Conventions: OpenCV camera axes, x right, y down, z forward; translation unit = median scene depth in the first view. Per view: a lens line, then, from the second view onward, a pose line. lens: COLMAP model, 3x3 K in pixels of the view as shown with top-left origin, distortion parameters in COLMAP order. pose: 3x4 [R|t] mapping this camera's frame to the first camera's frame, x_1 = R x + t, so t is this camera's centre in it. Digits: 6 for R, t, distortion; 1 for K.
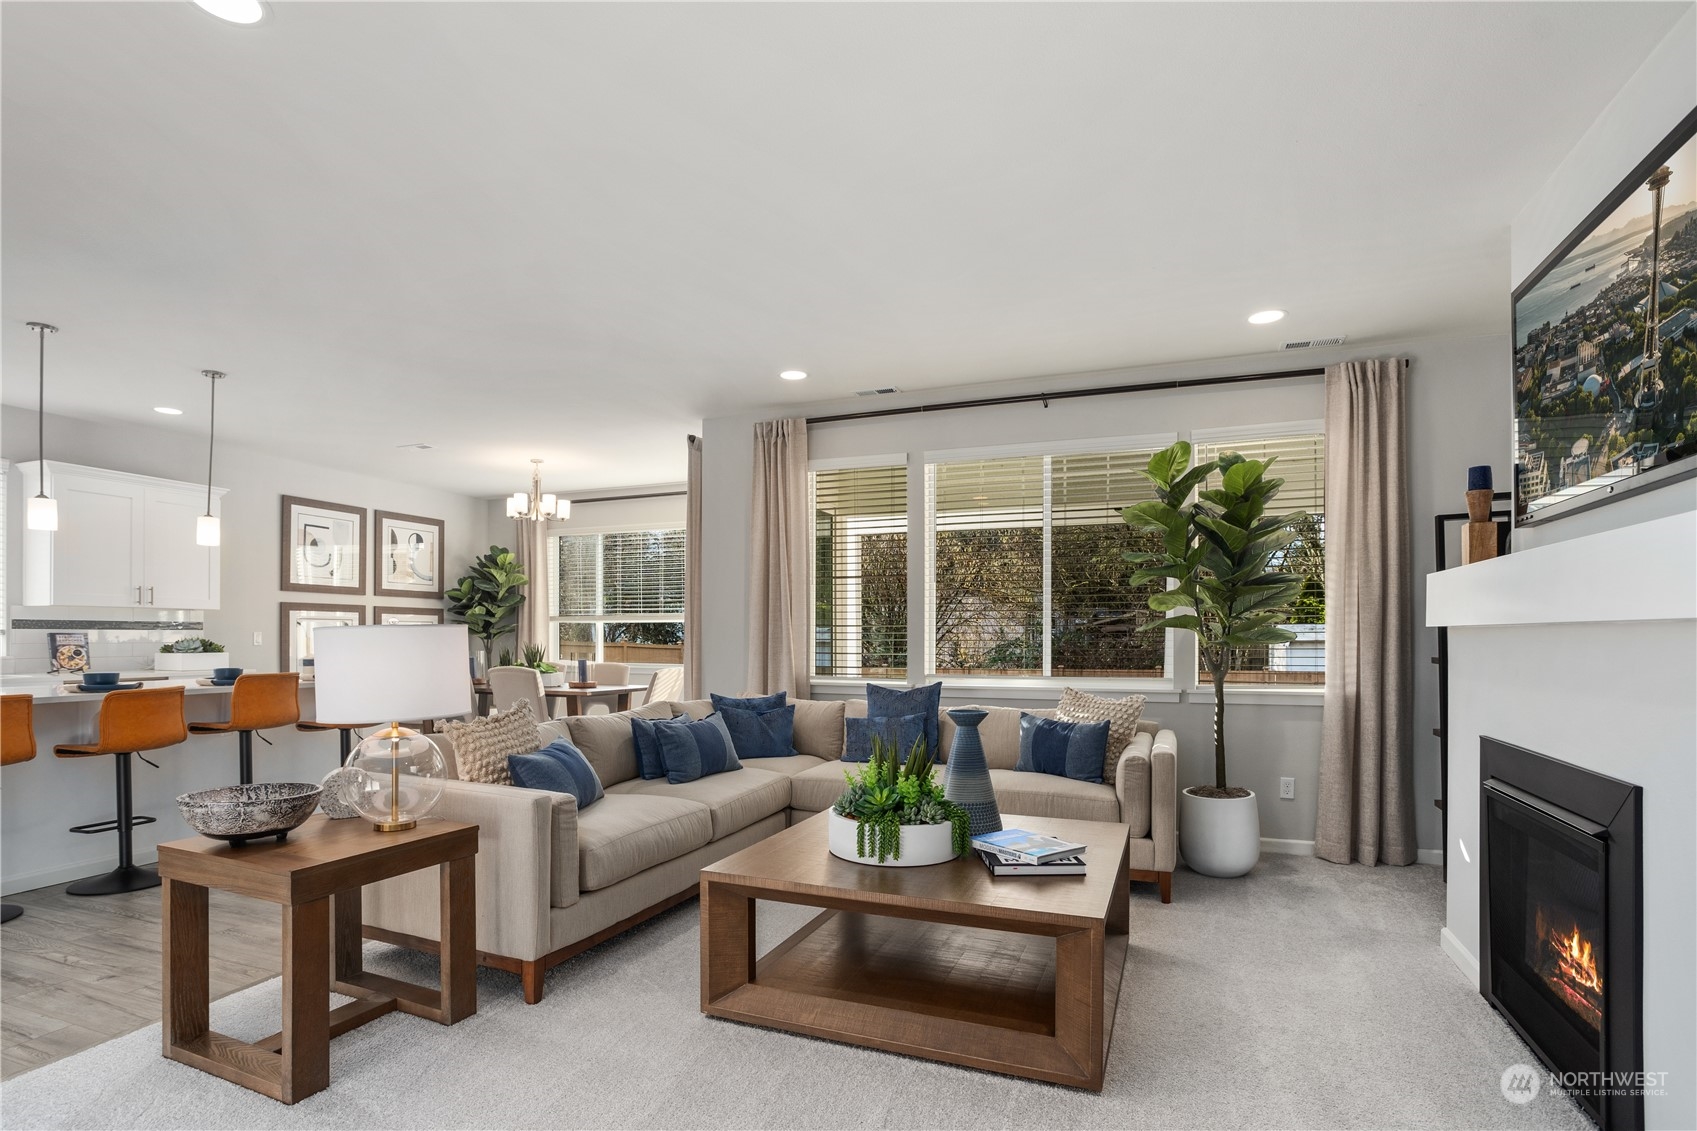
lens RADIAL K [[838.8, 0, 847.6], [0, 838.8, 635.9], [0, 0, 1]] dist [-0.062123, 0.024422]
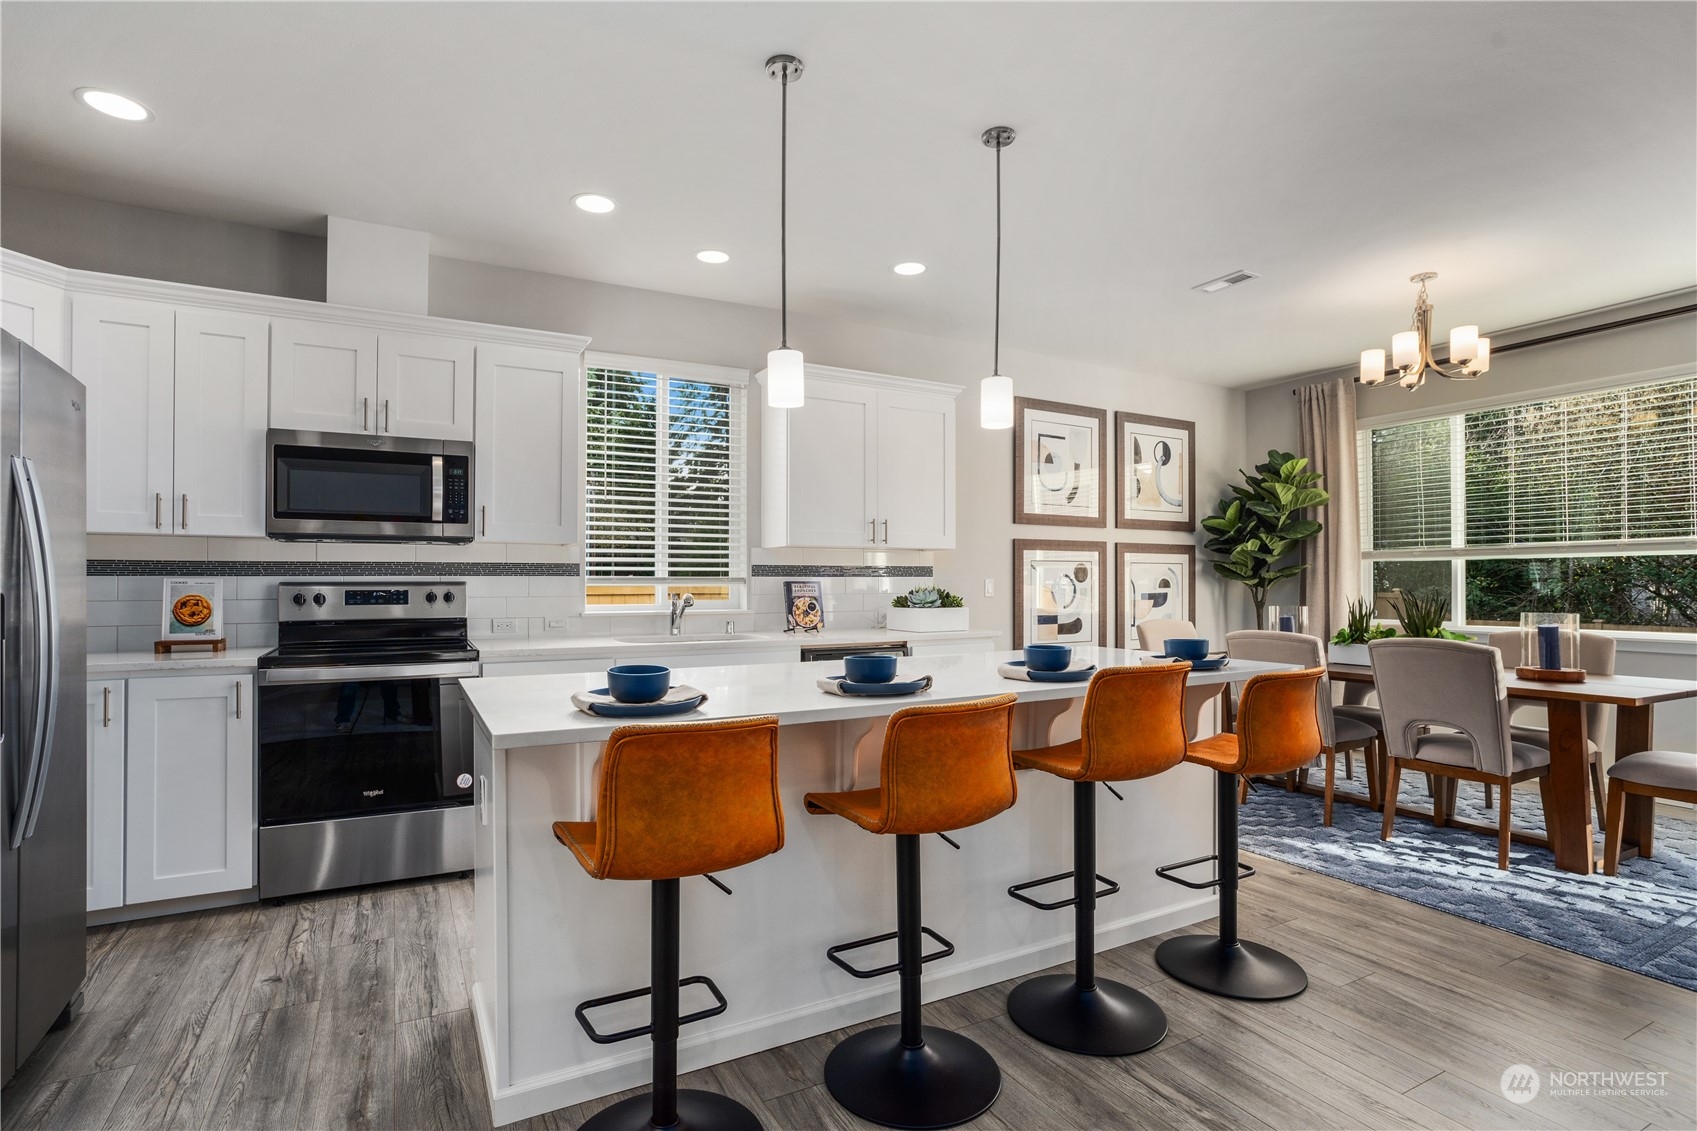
lens RADIAL K [[828.8, 0, 848.5], [0, 828.8, 565.5], [0, 0, 1]] dist [-0.067160, 0.000011]
pose [[0.770377, -0.016531, -0.637375, -0.314320], [0.004040, 0.999770, -0.021048, -0.001567], [0.637576, 0.013639, 0.770267, 0.307010]]
